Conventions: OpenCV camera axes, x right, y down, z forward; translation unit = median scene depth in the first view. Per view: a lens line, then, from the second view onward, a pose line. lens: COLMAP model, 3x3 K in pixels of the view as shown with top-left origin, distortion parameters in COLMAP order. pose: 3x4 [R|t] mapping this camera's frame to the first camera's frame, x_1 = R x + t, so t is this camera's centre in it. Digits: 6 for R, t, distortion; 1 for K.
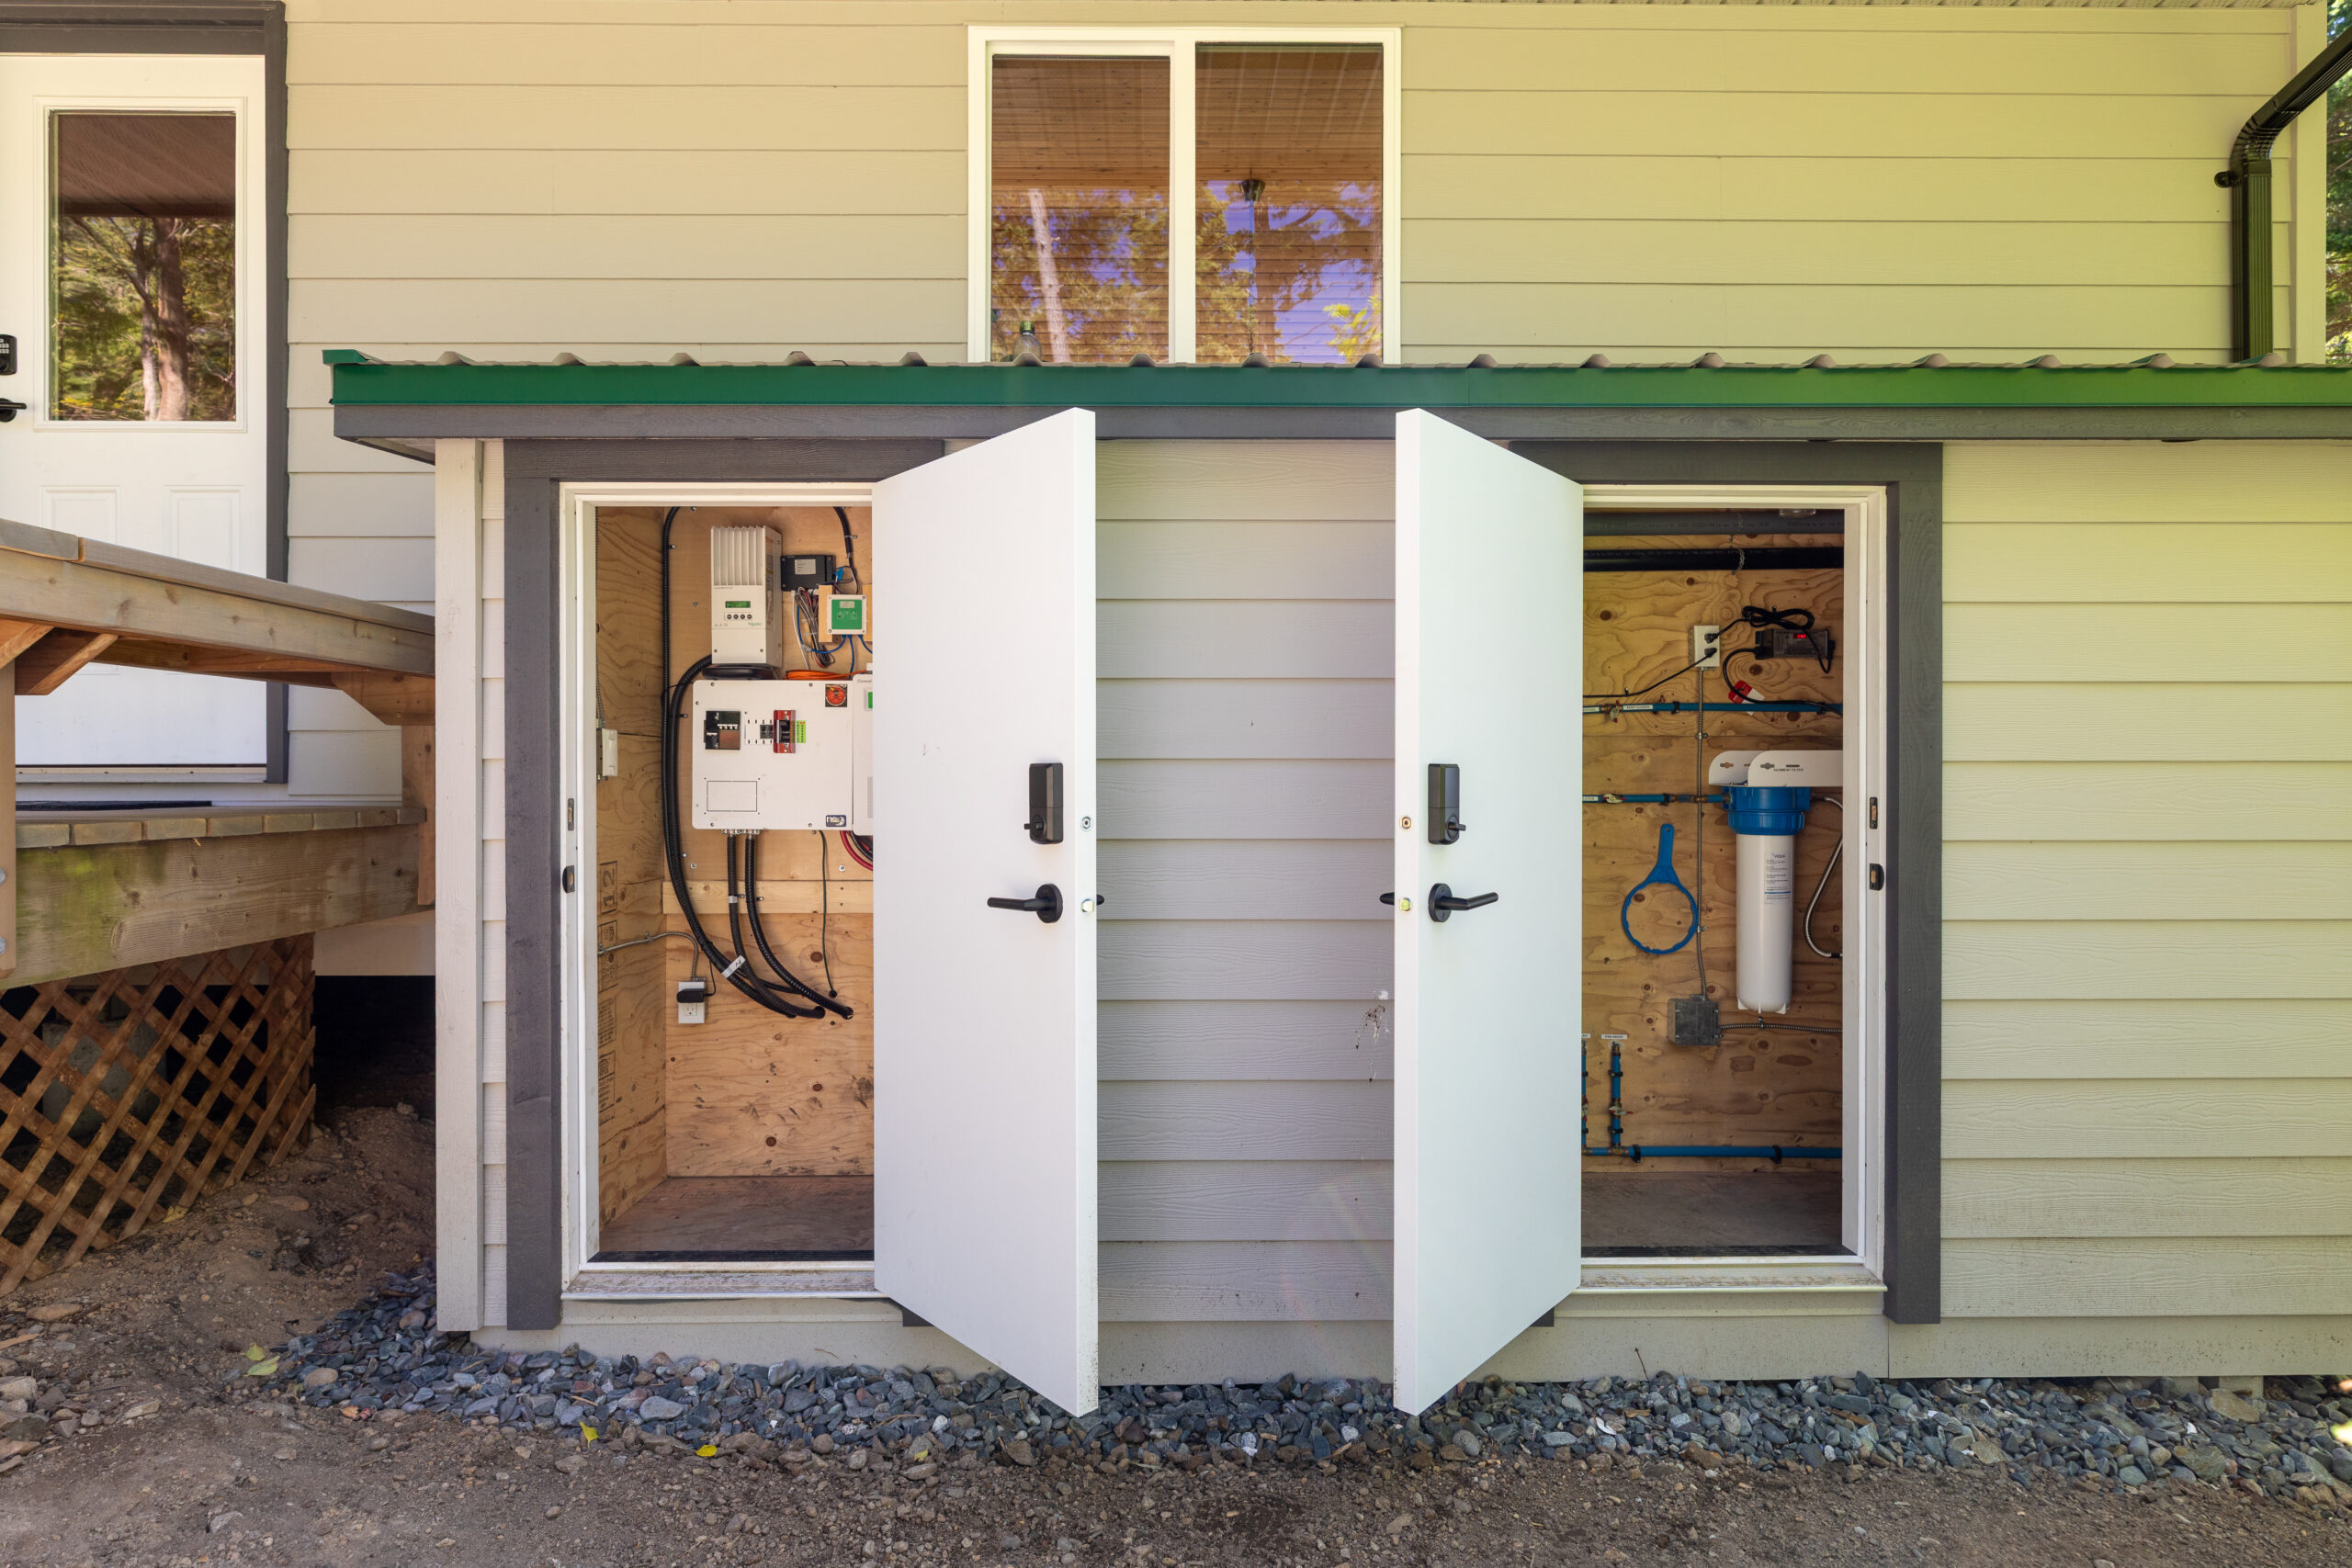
lens RADIAL K [[1307.7, 0, 1176.0], [0, 1307.7, 784.0], [0, 0, 1]] dist [-0.000634, -0.000040]
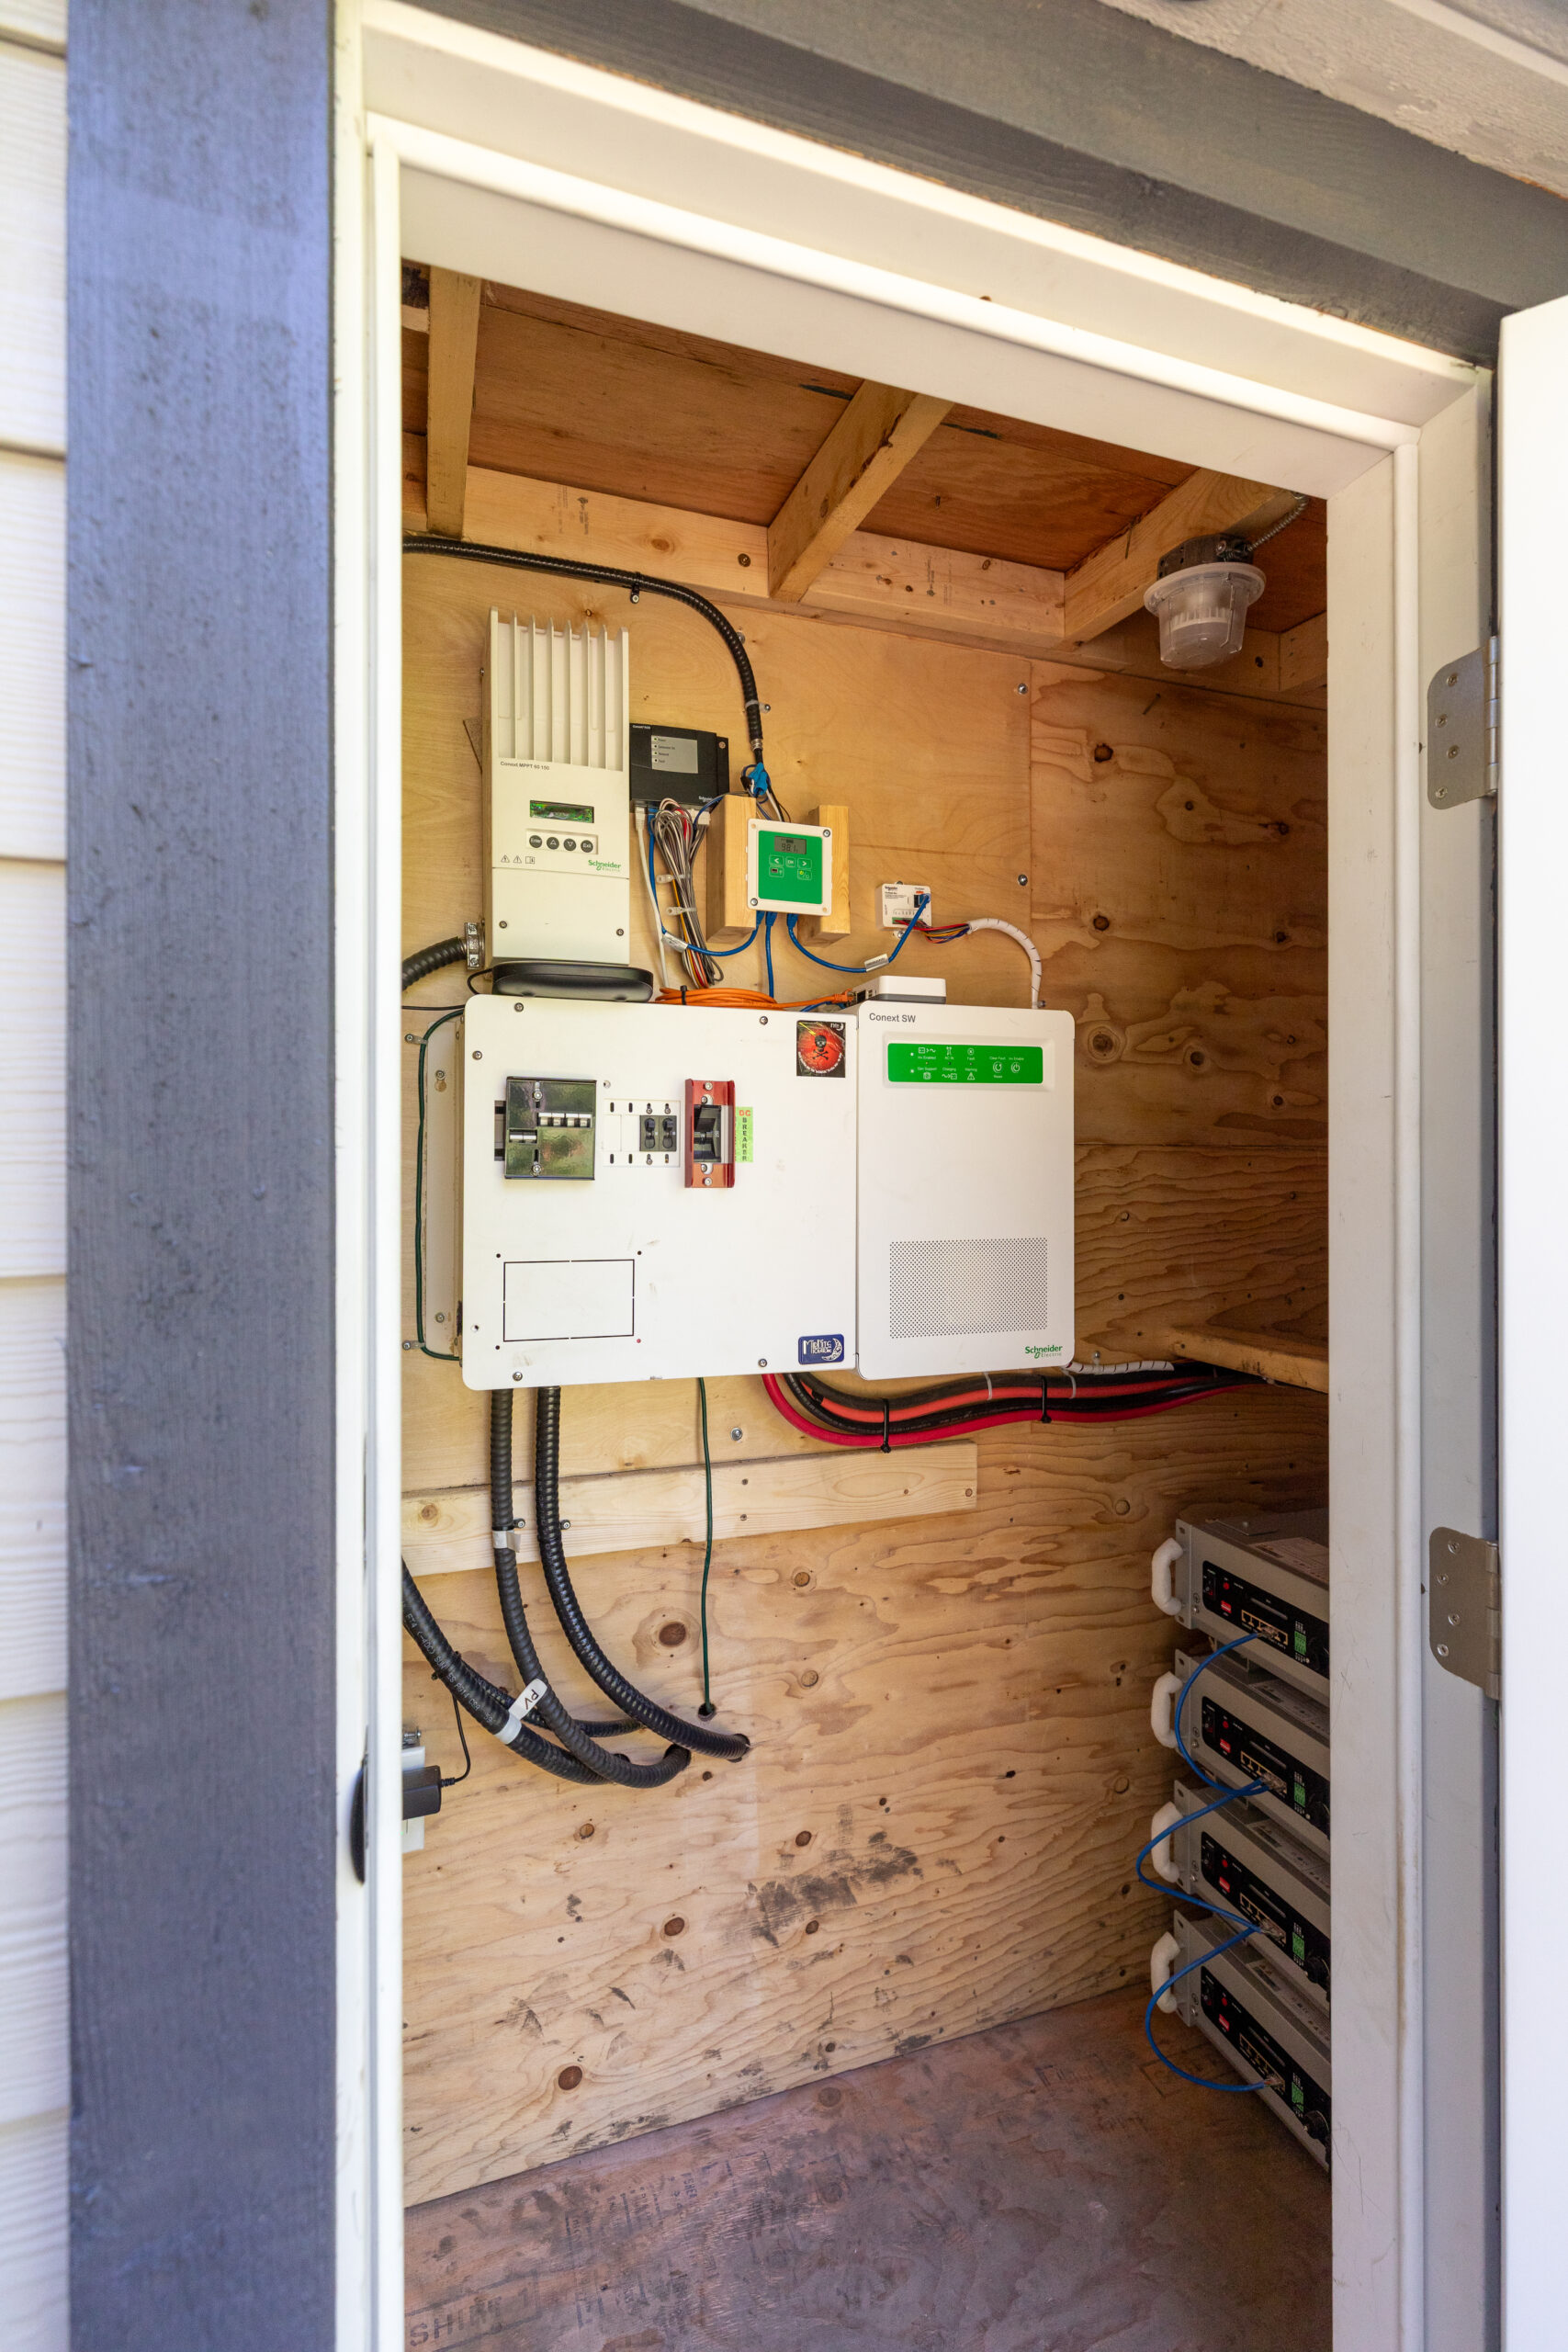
lens RADIAL K [[1082.7, 0, 784.0], [0, 1082.7, 1176.0], [0, 0, 1]] dist [0.009445, -0.000185]
pose [[0.943207, -0.006197, 0.332148, -0.368725], [0.007268, 0.999972, -0.001981, -0.025036], [-0.332126, 0.004282, 0.943225, 0.647703]]
